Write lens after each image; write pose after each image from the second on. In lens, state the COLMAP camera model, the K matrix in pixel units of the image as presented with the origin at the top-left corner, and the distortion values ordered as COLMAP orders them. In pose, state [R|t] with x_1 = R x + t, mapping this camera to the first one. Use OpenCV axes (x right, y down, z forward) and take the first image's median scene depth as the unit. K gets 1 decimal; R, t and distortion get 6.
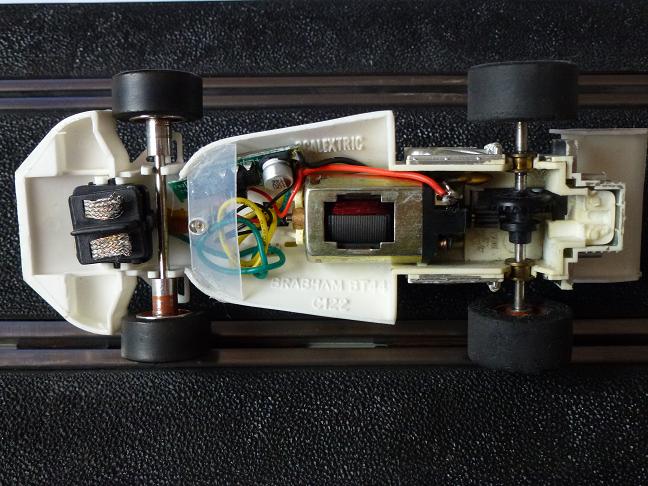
lens RADIAL K [[725.6, 0, 324.0], [0, 725.6, 240.9], [0, 0, 1]] dist [-0.067066, 0.000000]
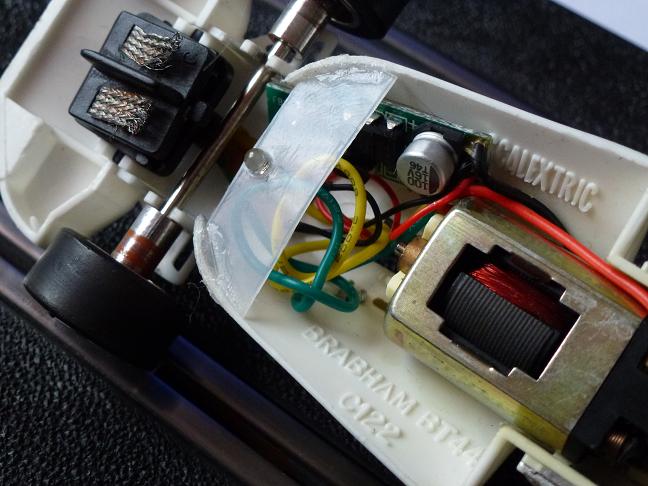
lens RADIAL K [[1091.7, 0, 321.8], [0, 1091.7, 244.1], [0, 0, 1]] dist [-0.124923, 0.000000]
pose [[0.788754, 0.533228, -0.305835, 0.147321], [-0.589231, 0.797598, -0.129012, 0.103891], [0.175140, 0.281966, 0.943303, 0.213021]]
